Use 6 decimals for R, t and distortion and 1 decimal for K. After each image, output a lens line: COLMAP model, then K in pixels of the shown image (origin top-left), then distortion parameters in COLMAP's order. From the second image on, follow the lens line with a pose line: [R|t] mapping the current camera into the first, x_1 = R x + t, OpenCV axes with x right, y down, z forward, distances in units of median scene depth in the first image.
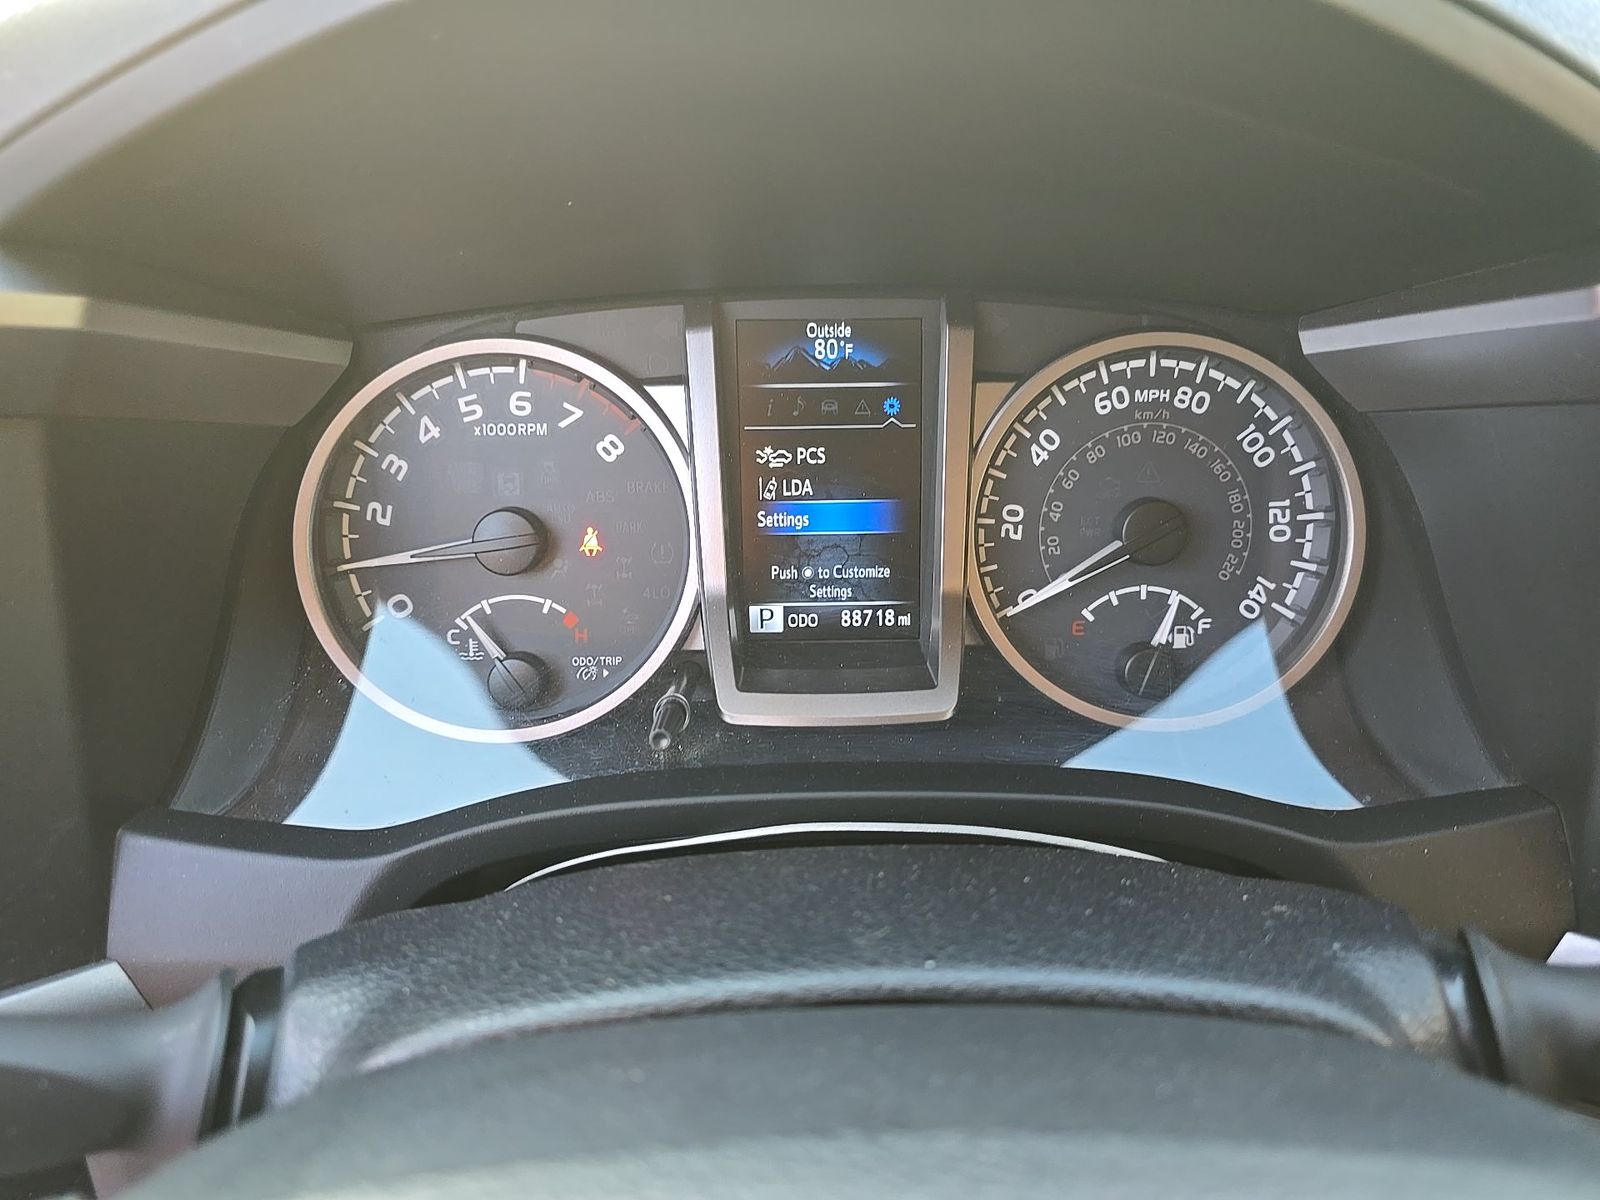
lens RADIAL K [[1093.1, 0, 801.6], [0, 1093.1, 595.9], [0, 0, 1]] dist [0.028649, -0.024259]
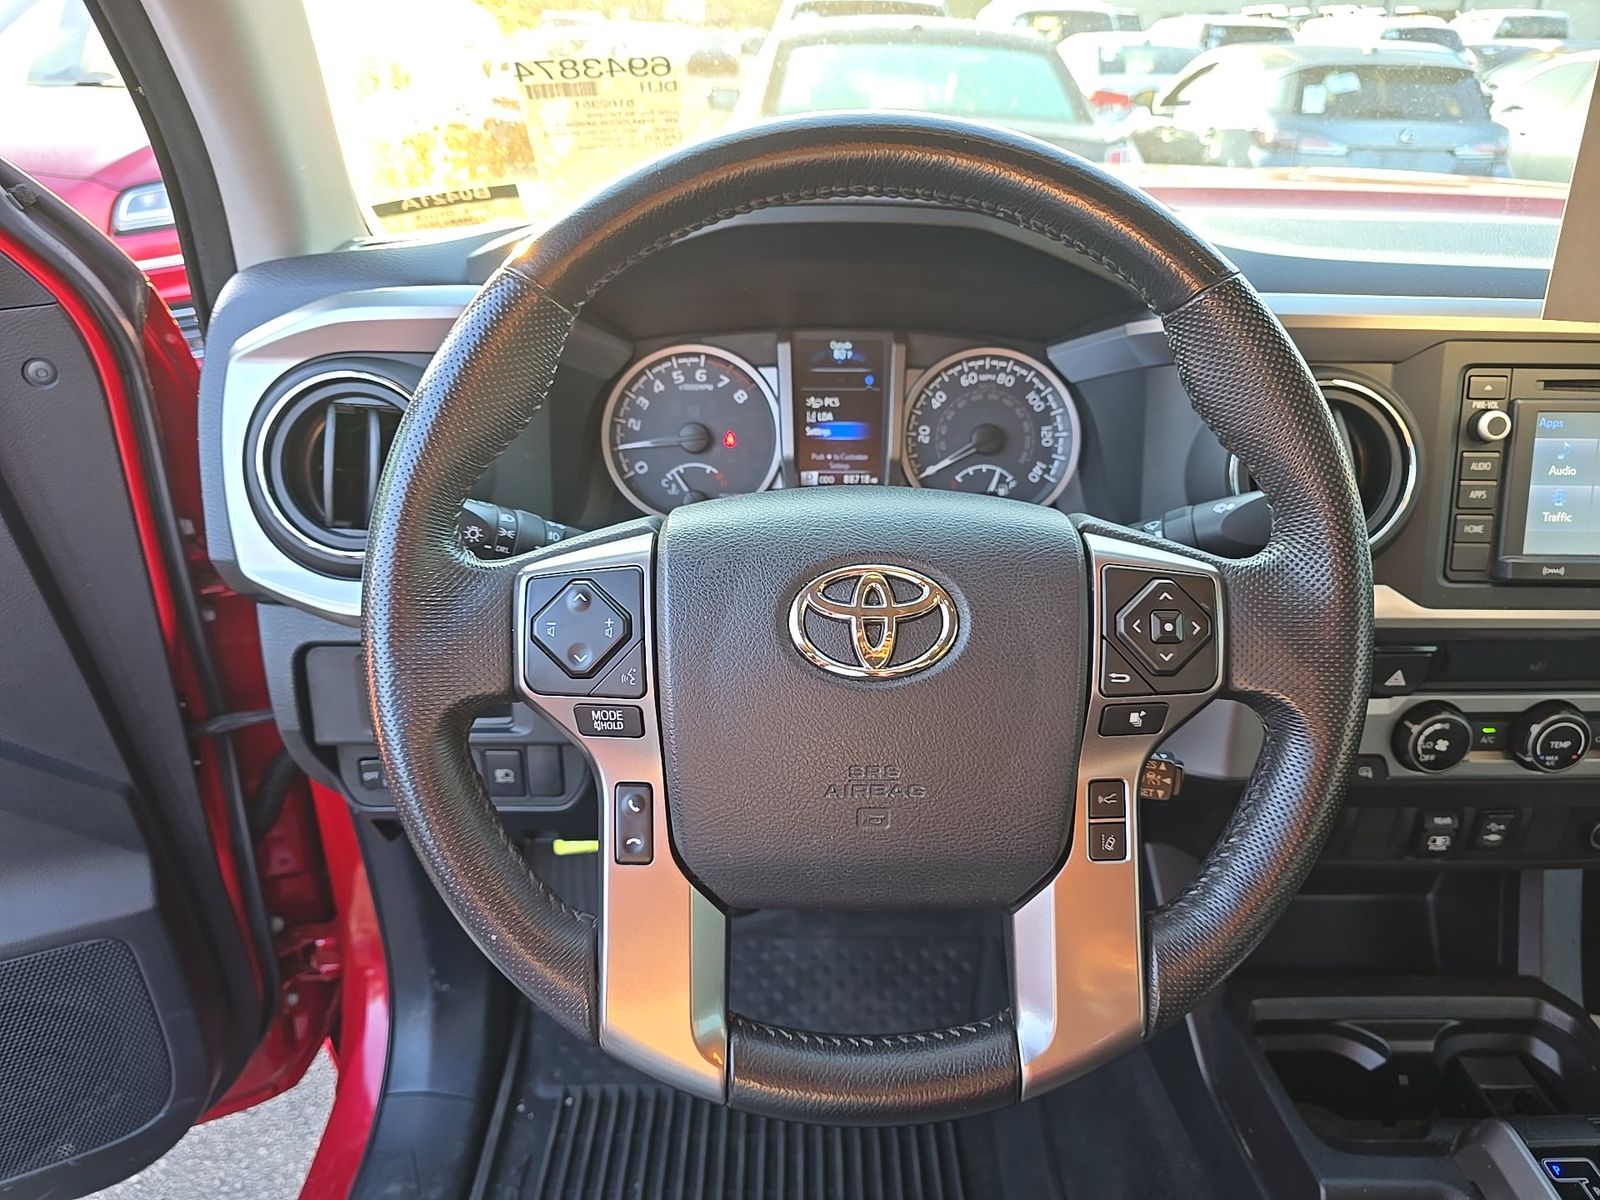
lens RADIAL K [[1093.1, 0, 798.7], [0, 1093.1, 609.0], [0, 0, 1]] dist [0.028649, -0.024259]
pose [[0.999833, 0.015907, 0.008978, -0.070688], [-0.015444, 0.998655, -0.049504, 0.395885], [-0.009754, 0.049357, 0.998734, -1.166707]]
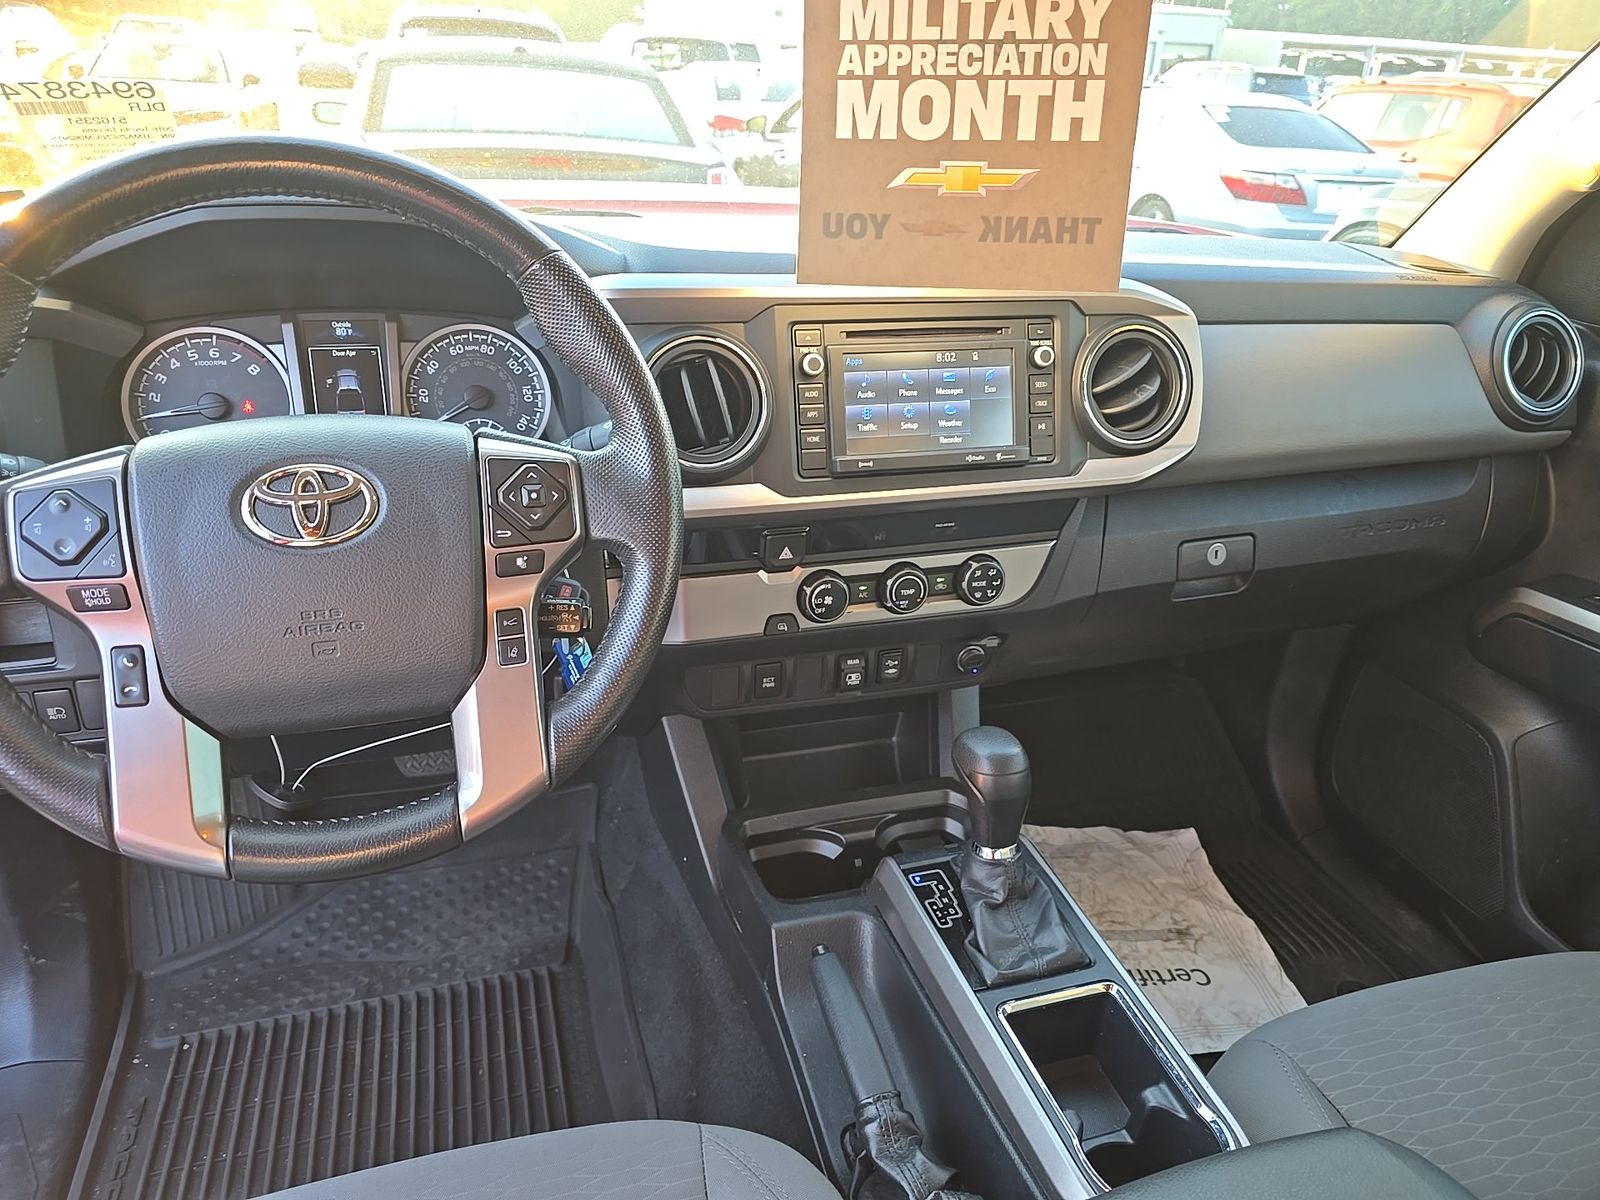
lens RADIAL K [[1093.1, 0, 804.5], [0, 1093.1, 615.1], [0, 0, 1]] dist [0.028649, -0.024259]
pose [[0.955787, -0.083046, 0.282091, 0.285701], [0.100776, 0.993706, -0.048910, 0.695335], [-0.276253, 0.075176, 0.958140, -1.795785]]
